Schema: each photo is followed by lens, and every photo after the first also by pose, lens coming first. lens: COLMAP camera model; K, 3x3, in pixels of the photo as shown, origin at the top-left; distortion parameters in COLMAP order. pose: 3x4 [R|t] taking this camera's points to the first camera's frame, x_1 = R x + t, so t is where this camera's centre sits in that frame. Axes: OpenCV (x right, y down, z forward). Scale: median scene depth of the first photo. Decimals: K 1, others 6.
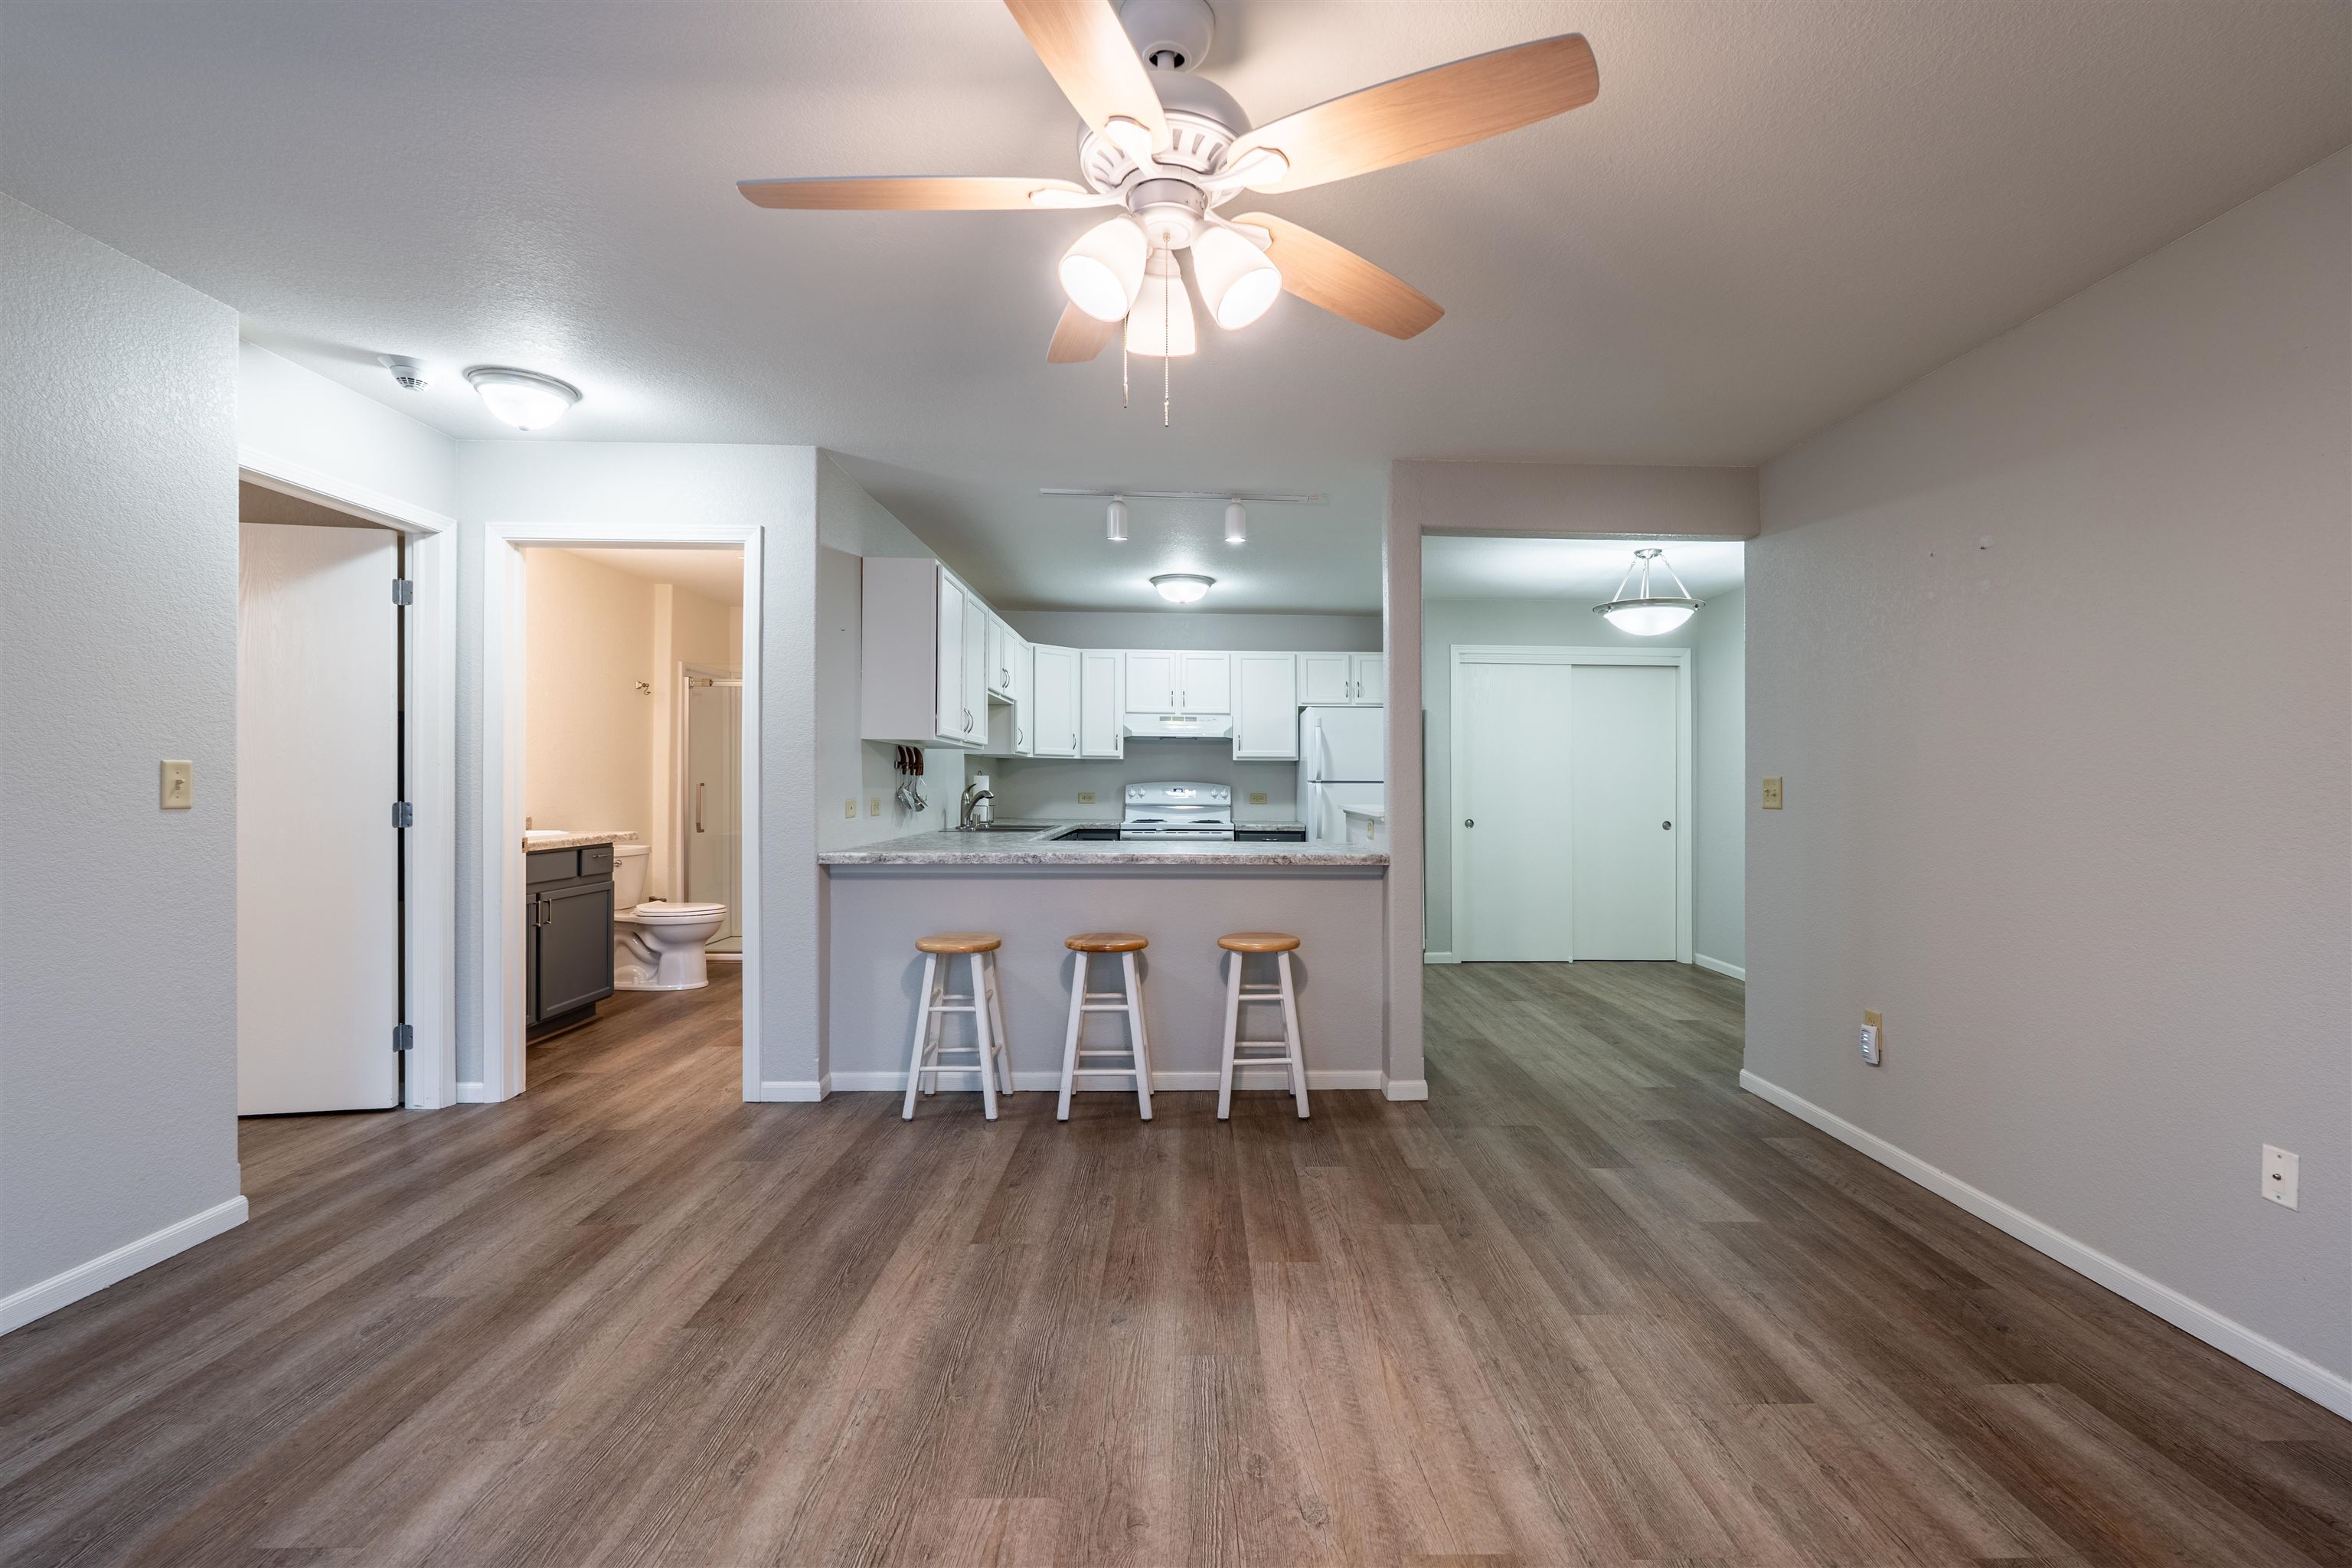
lens RADIAL K [[1025.3, 0, 1218.6], [0, 1025.3, 787.5], [0, 0, 1]] dist [-0.003539, -0.000114]
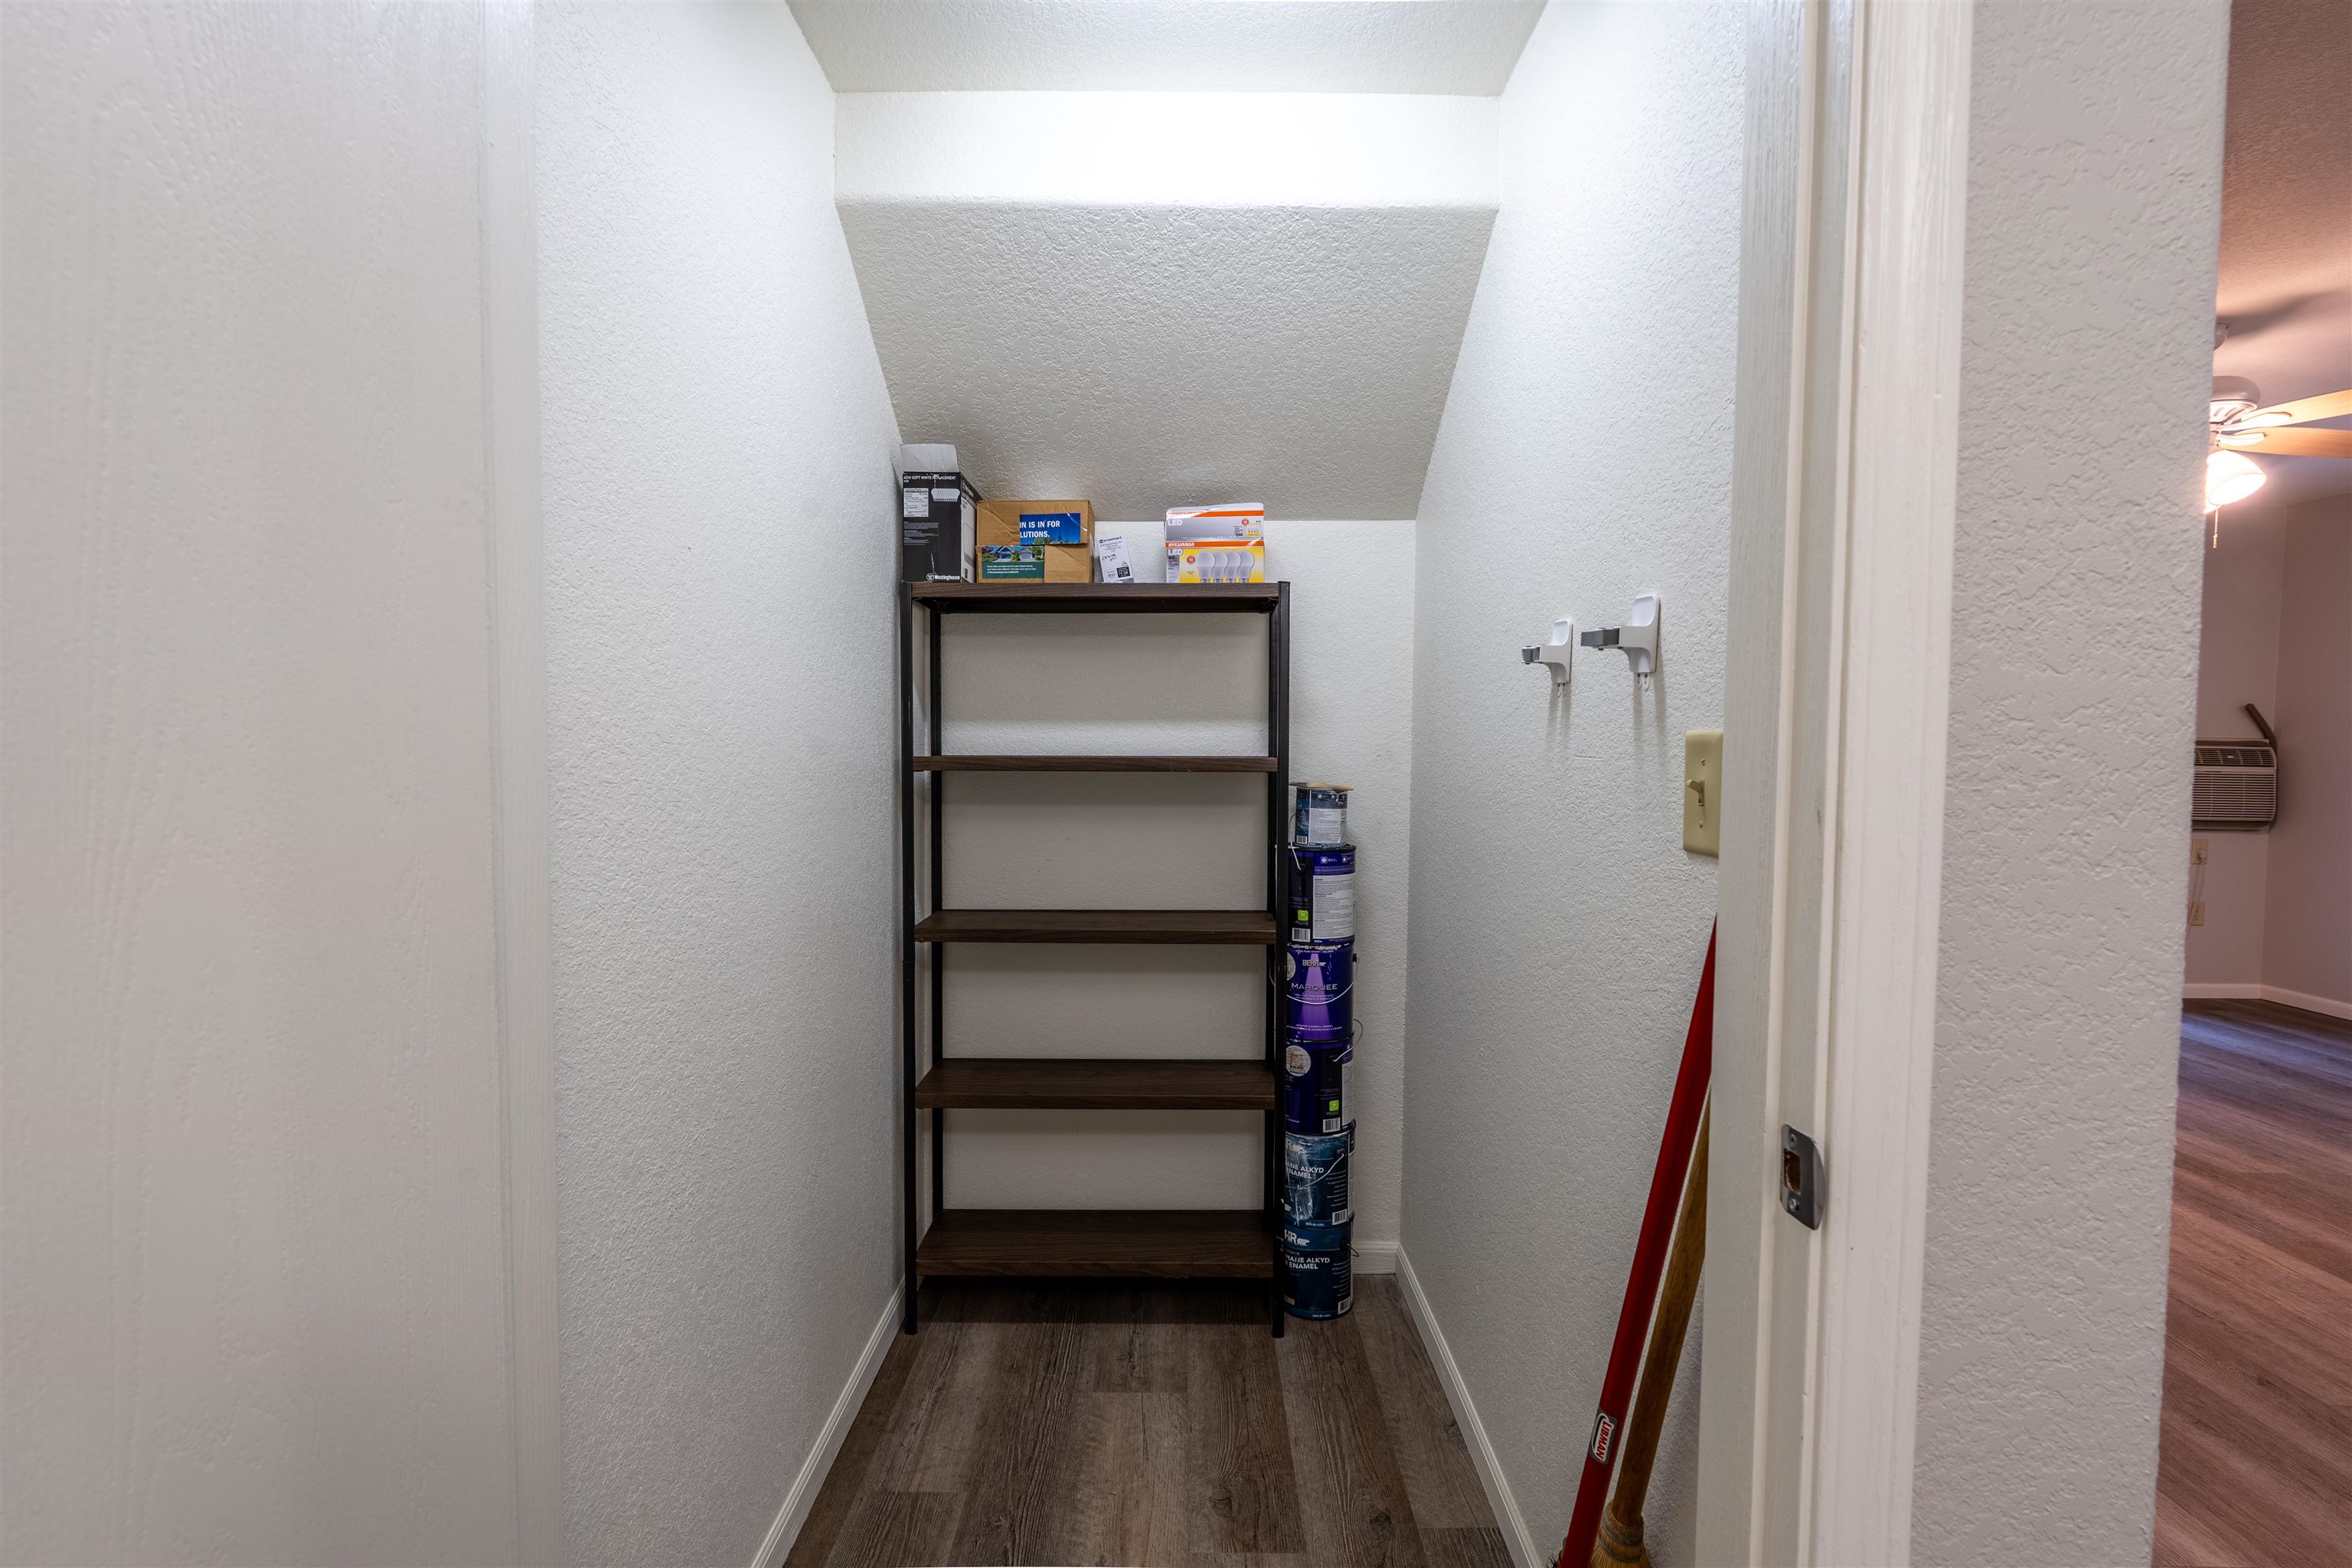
lens RADIAL K [[1021.7, 0, 1179.0], [0, 1021.7, 793.0], [0, 0, 1]] dist [-0.001889, -0.000500]
pose [[-0.999179, -0.022152, 0.033909, 0.831000], [-0.020083, 0.997985, 0.060190, -0.009889], [-0.035173, 0.059459, -0.997611, 1.435034]]
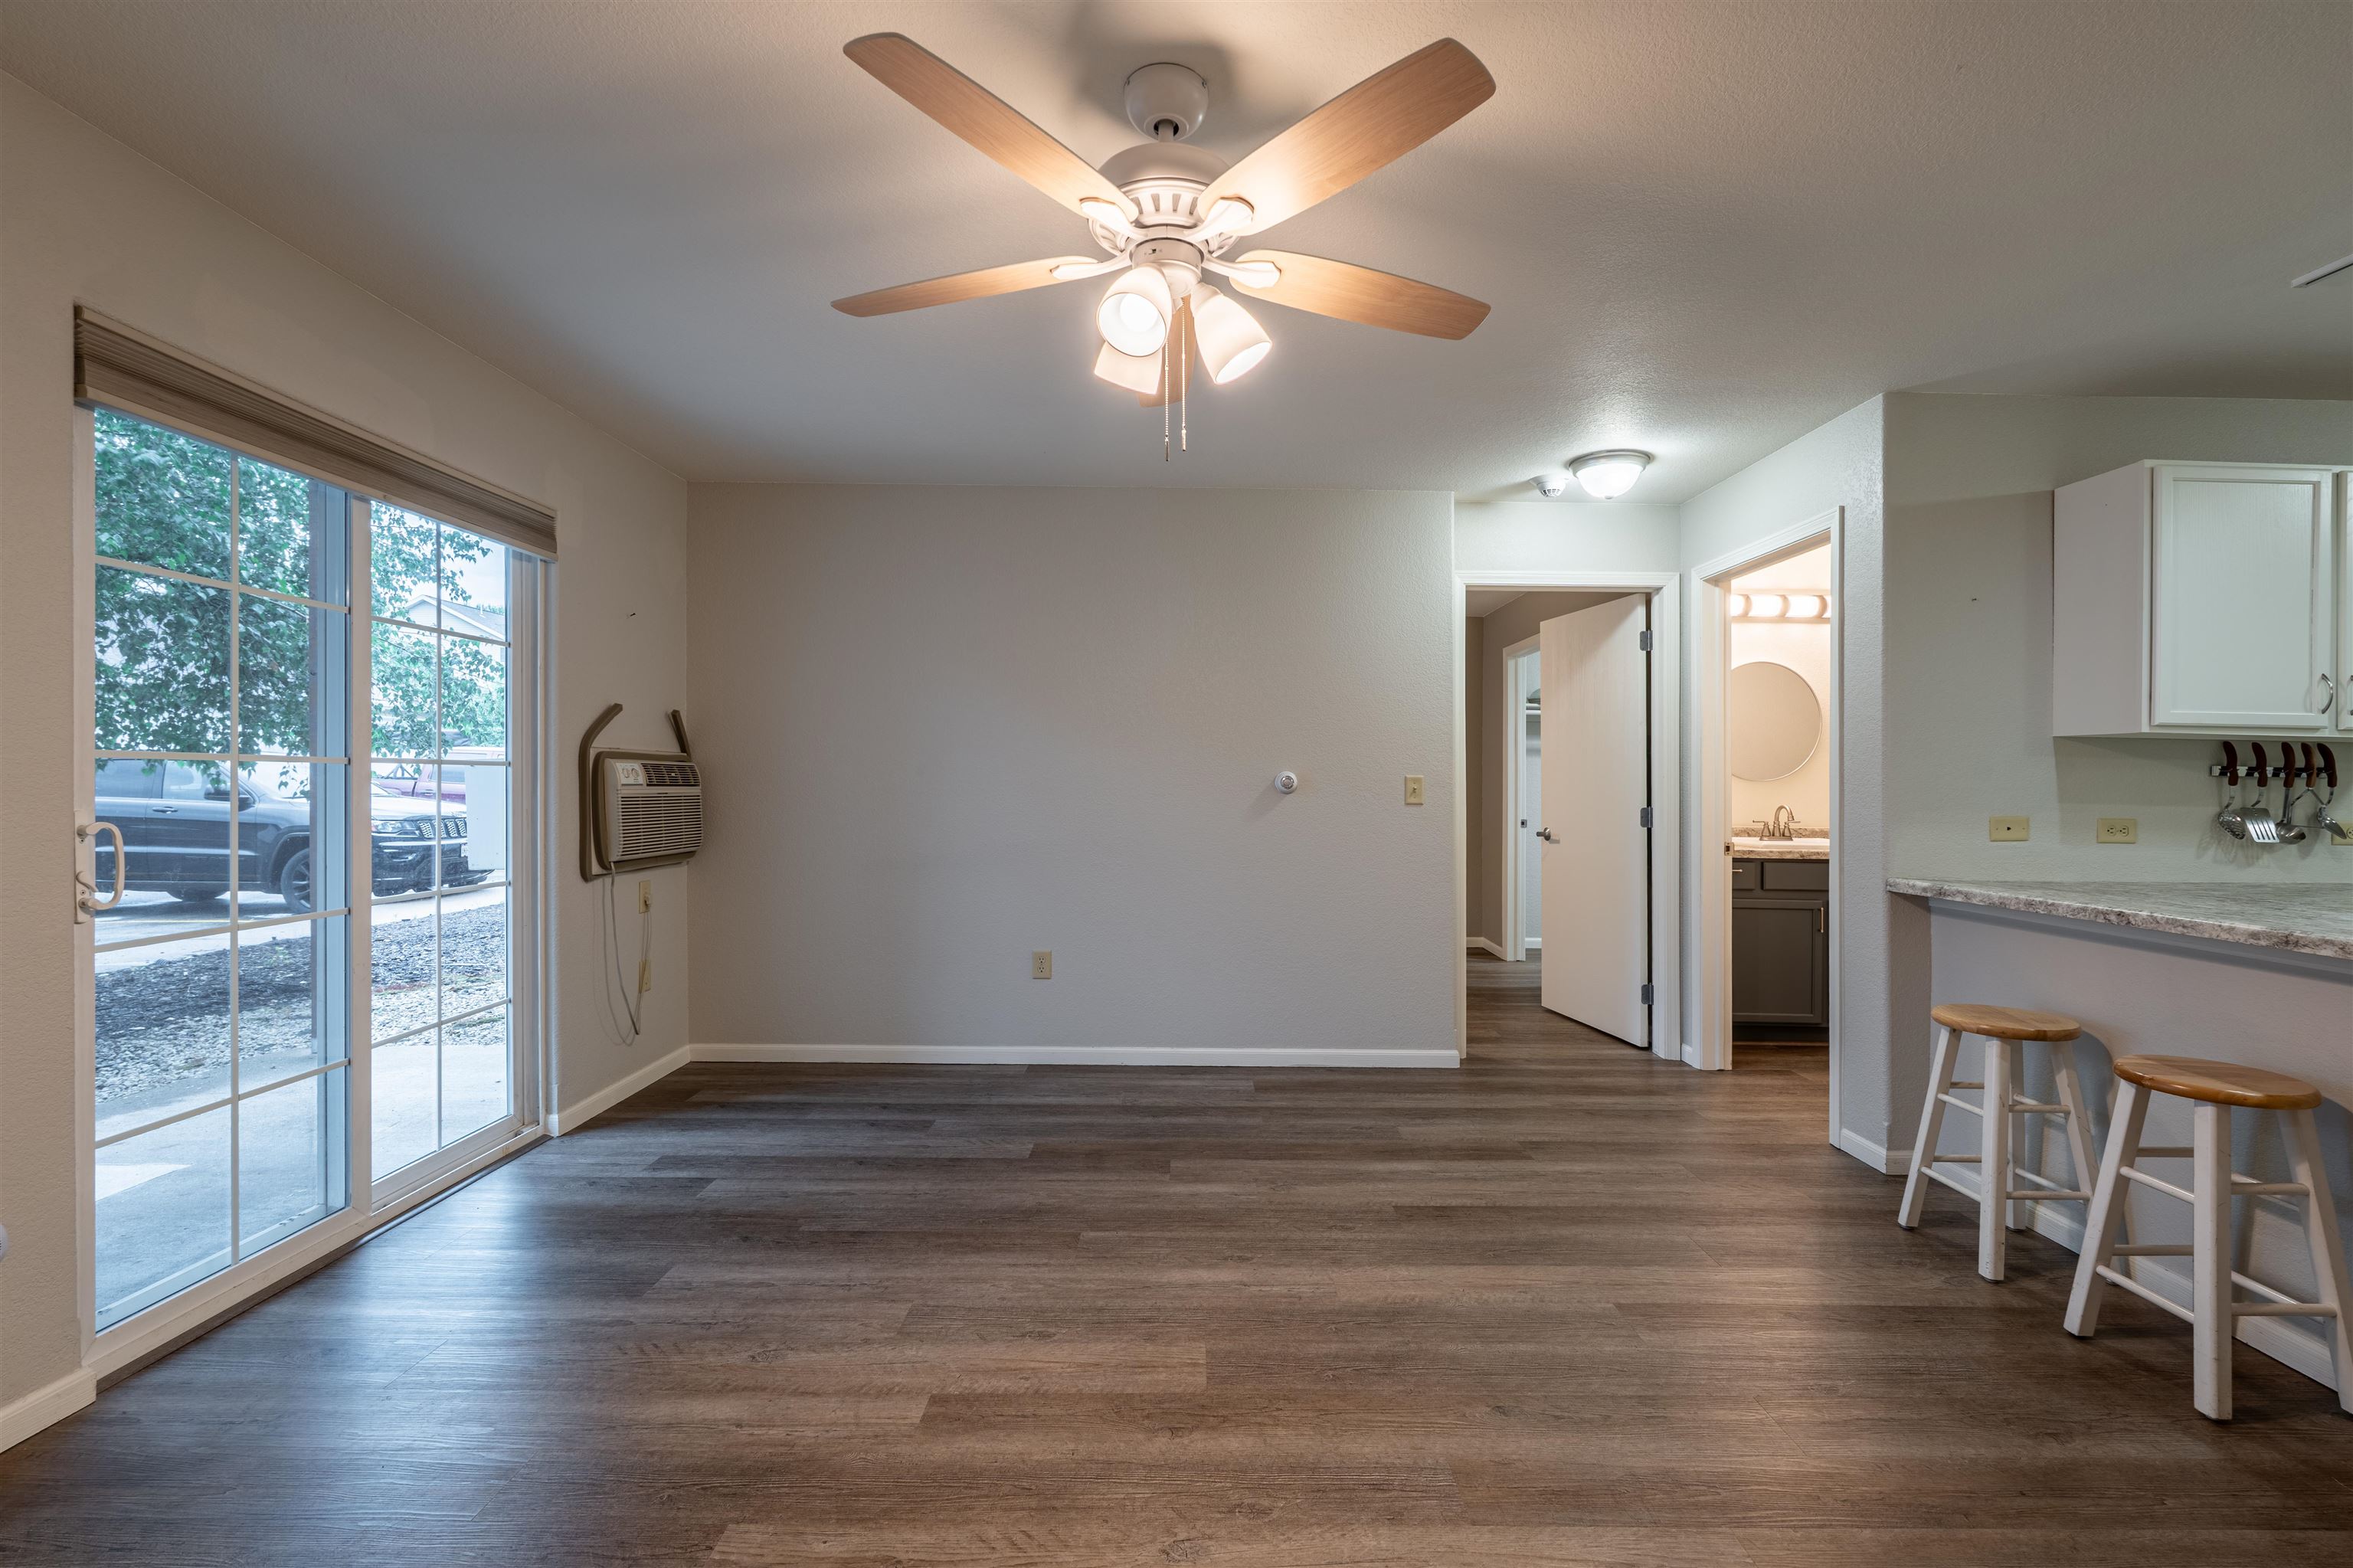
lens RADIAL K [[1030.9, 0, 1196.6], [0, 1030.9, 779.7], [0, 0, 1]] dist [-0.005780, -0.000257]
pose [[-0.022281, -0.008389, -0.999717, 0.536521], [-0.018177, 0.999803, -0.007984, 0.001622], [0.999587, 0.017994, -0.022429, 0.521784]]
